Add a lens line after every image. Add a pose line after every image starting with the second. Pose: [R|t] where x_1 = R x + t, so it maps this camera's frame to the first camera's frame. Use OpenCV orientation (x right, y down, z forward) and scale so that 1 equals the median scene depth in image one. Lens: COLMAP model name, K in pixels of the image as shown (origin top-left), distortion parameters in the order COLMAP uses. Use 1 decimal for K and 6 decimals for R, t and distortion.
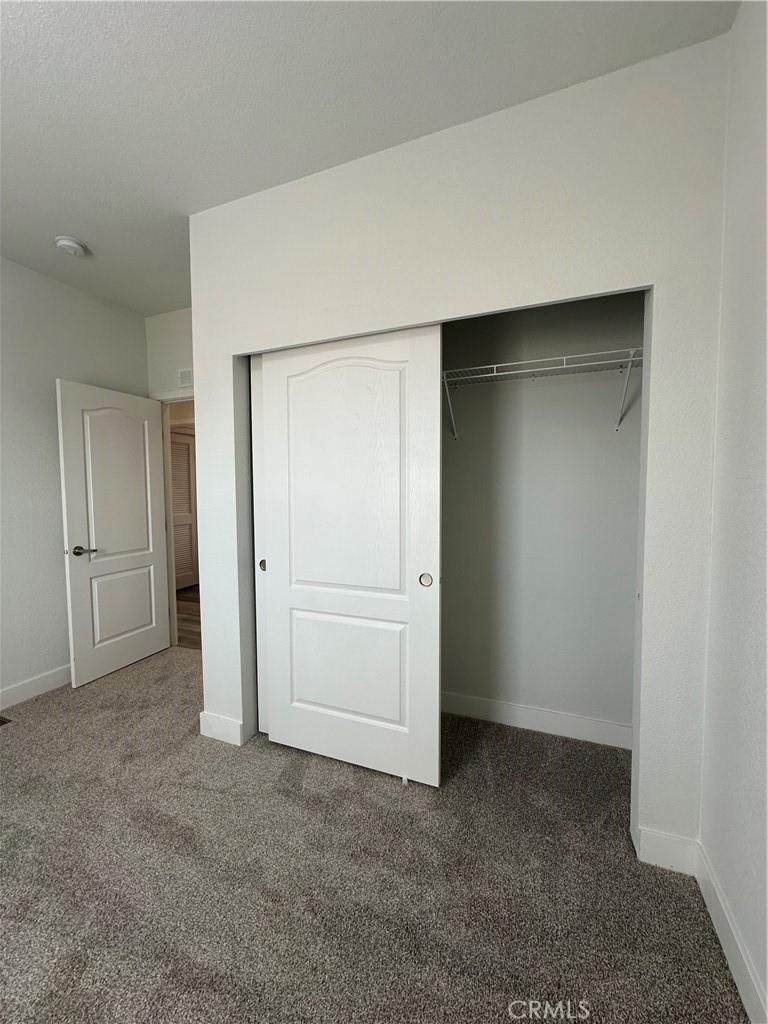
lens RADIAL K [[408.3, 0, 382.9], [0, 408.3, 512.7], [0, 0, 1]] dist [-0.003411, 0.000409]
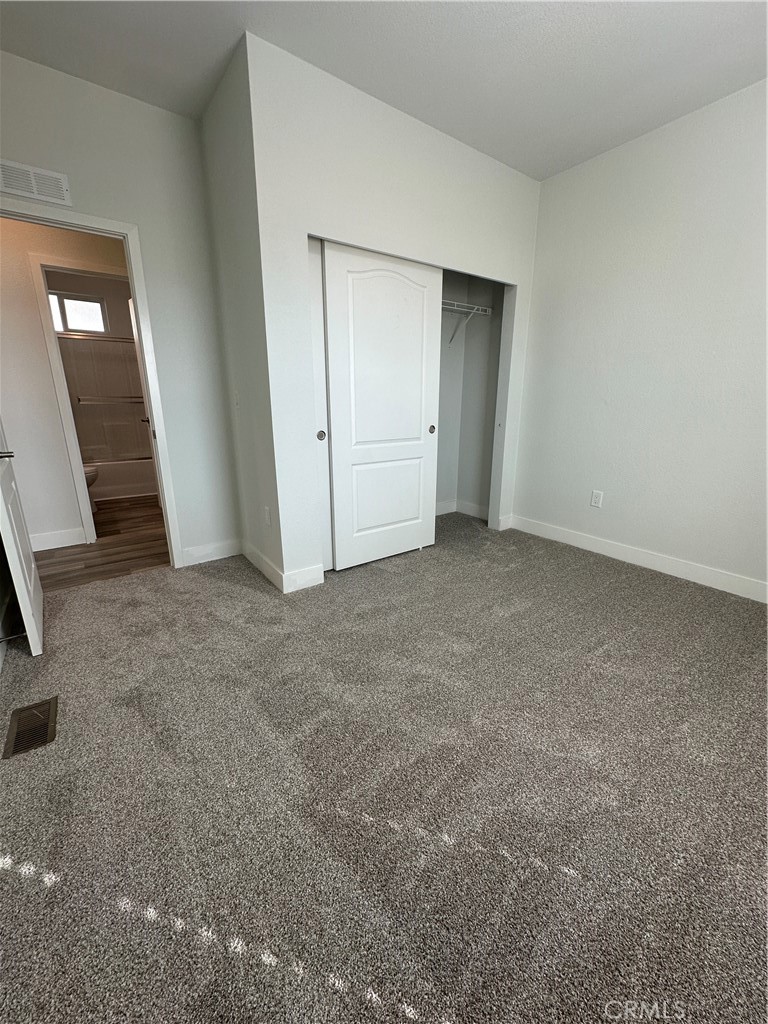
lens RADIAL K [[408.3, 0, 382.9], [0, 408.3, 512.7], [0, 0, 1]] dist [-0.003411, 0.000409]
pose [[0.524668, -0.225096, 0.821009, -1.432009], [0.043957, 0.970286, 0.237933, 0.083165], [-0.850171, -0.088747, 0.518973, 0.242241]]
